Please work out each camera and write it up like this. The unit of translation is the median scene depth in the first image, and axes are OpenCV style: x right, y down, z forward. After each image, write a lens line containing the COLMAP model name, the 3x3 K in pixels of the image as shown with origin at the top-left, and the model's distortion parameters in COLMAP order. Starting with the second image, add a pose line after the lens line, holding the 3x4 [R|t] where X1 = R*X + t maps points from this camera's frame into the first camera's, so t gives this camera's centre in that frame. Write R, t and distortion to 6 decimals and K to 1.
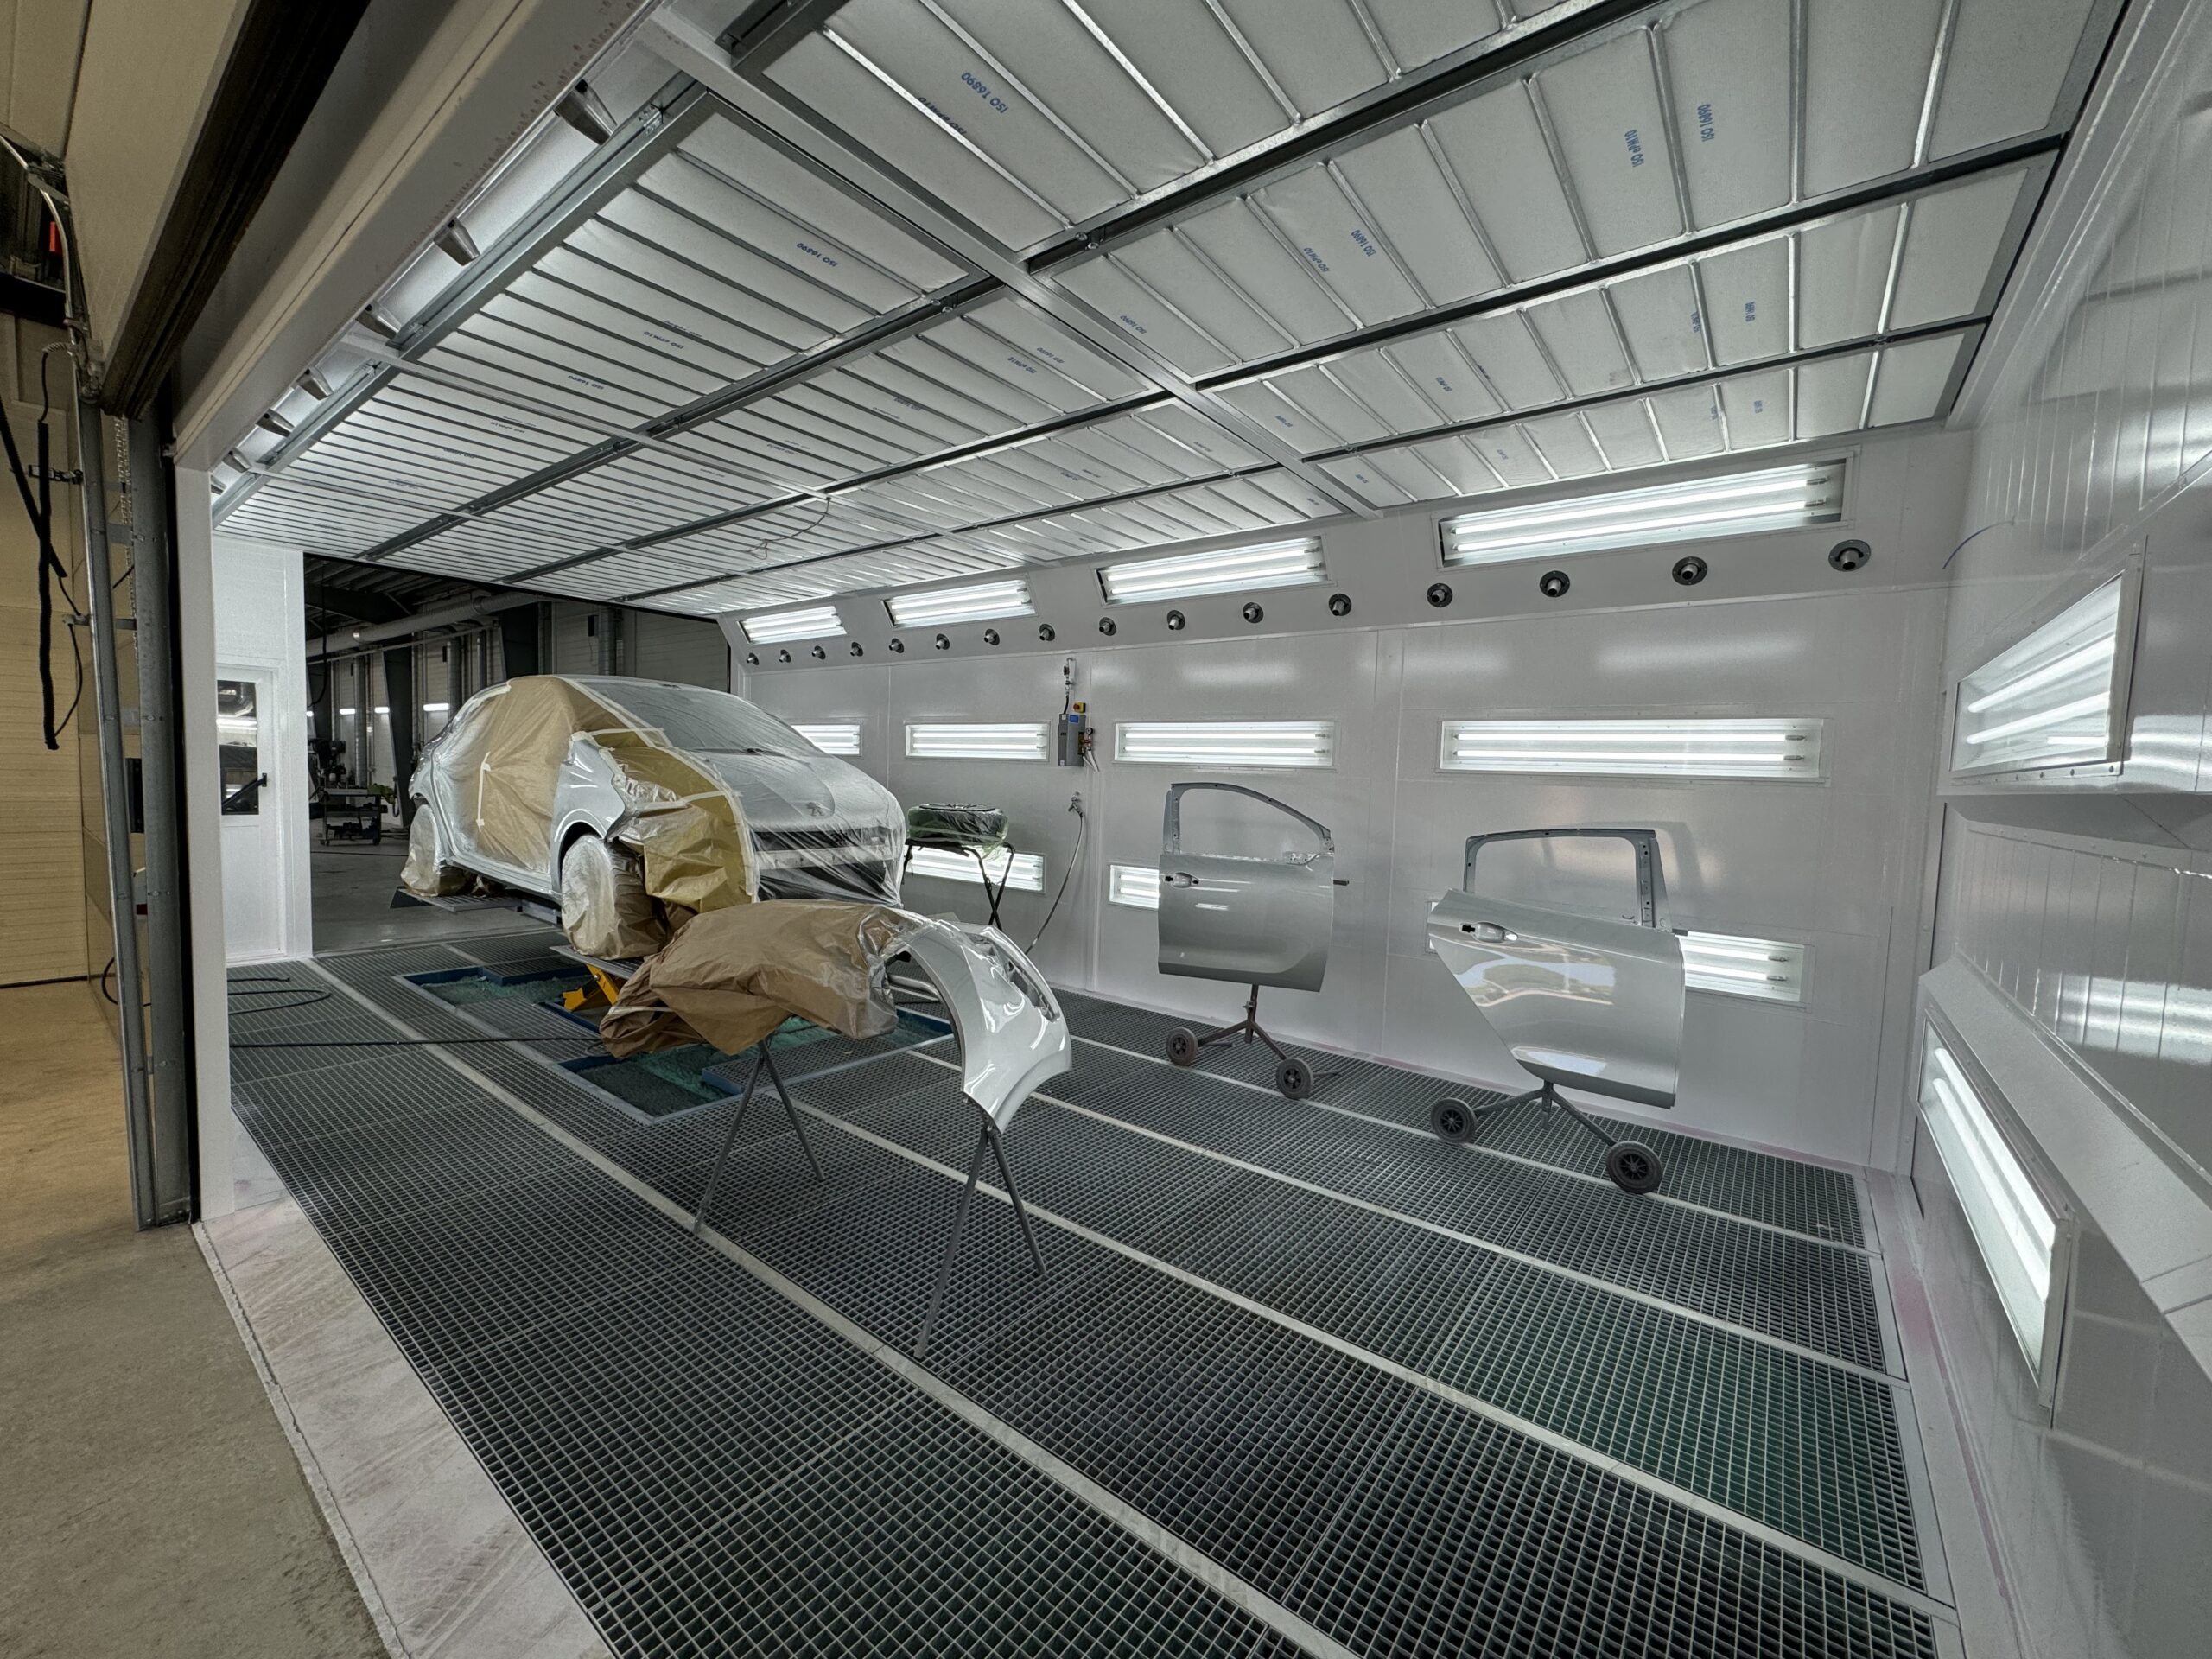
lens RADIAL K [[882.8, 0, 1107.5], [0, 882.8, 831.8], [0, 0, 1]] dist [0.000130, 0.000208]
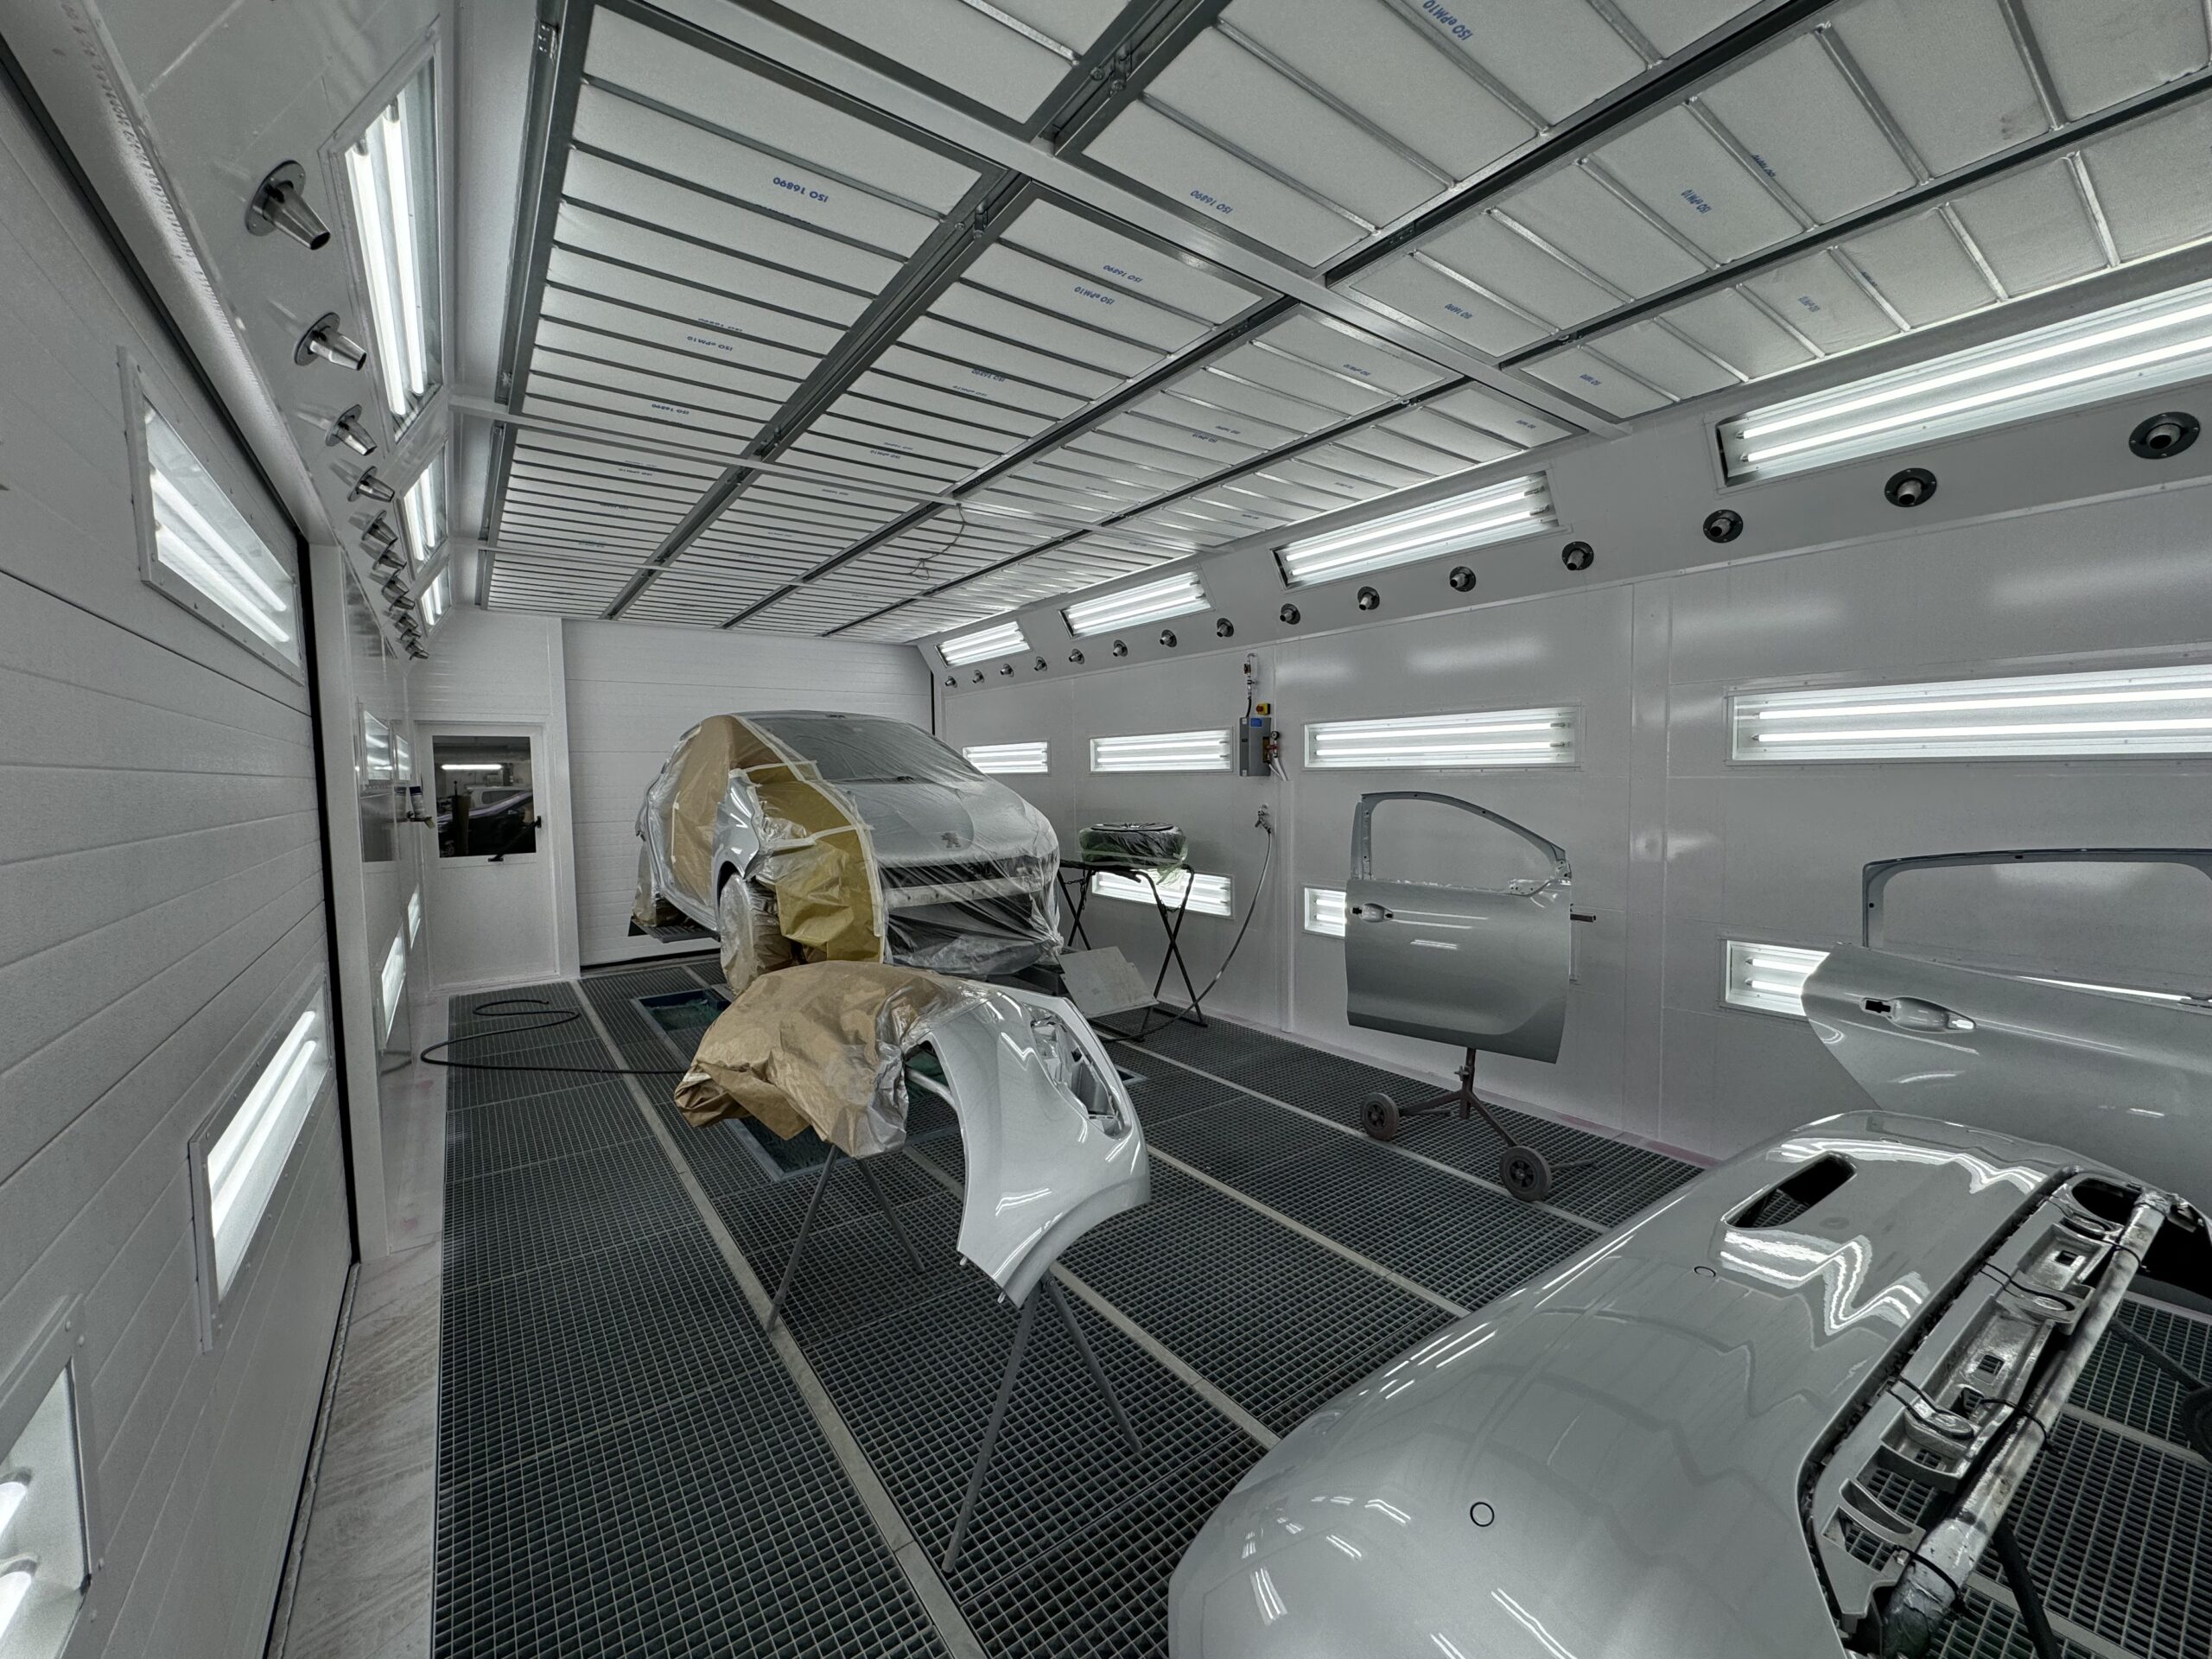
lens RADIAL K [[882.8, 0, 1108.7], [0, 882.8, 829.8], [0, 0, 1]] dist [0.000130, 0.000208]
pose [[0.960680, -0.030176, -0.276015, 0.083154], [0.028620, 0.999544, -0.009664, -0.022885], [0.276180, 0.001385, 0.961105, 0.156383]]
